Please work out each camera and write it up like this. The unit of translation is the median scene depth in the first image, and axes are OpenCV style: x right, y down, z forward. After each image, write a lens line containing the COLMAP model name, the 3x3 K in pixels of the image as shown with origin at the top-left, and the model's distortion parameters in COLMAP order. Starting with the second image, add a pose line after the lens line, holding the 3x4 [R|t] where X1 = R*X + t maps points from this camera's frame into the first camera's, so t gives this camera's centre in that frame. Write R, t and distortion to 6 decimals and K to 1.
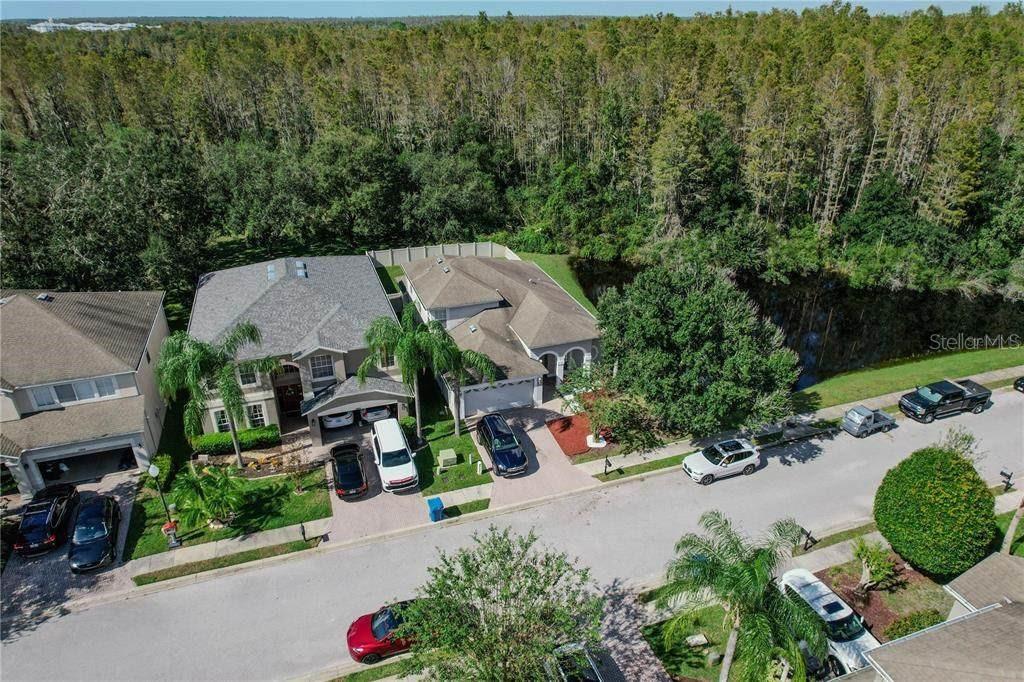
lens RADIAL K [[662.5, 0, 512.0], [0, 662.5, 341.0], [0, 0, 1]] dist [-0.084066, 0.080243]
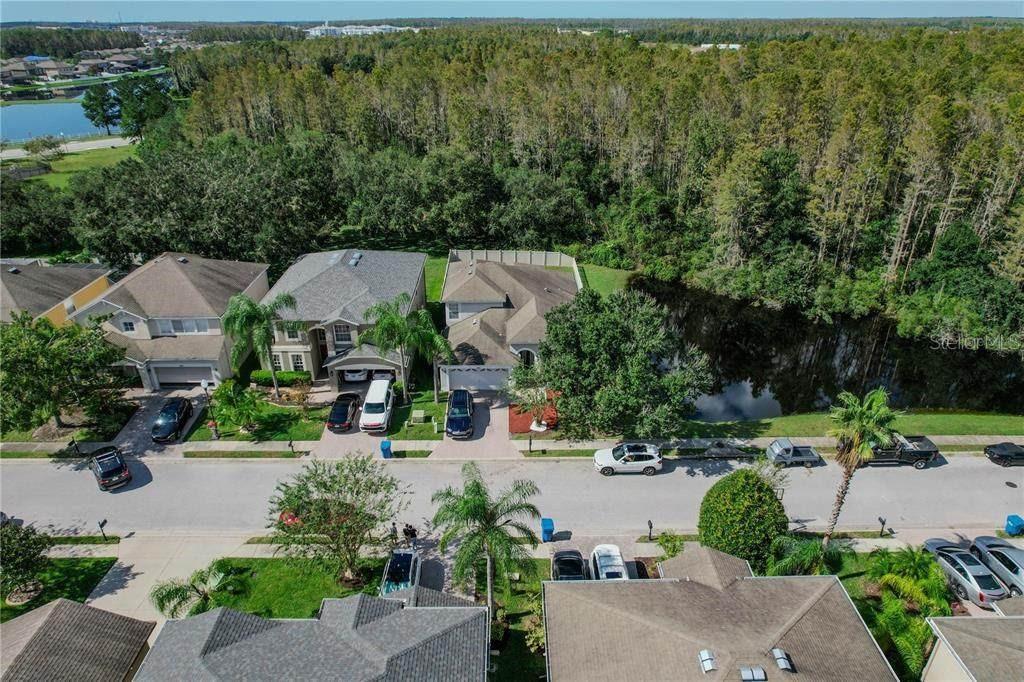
lens RADIAL K [[662.5, 0, 512.0], [0, 662.5, 341.0], [0, 0, 1]] dist [-0.084066, 0.080243]
pose [[0.947970, 0.139609, -0.286116, 0.376928], [-0.139630, 0.989993, 0.020438, -0.018611], [0.286106, 0.020575, 0.957977, -0.164161]]
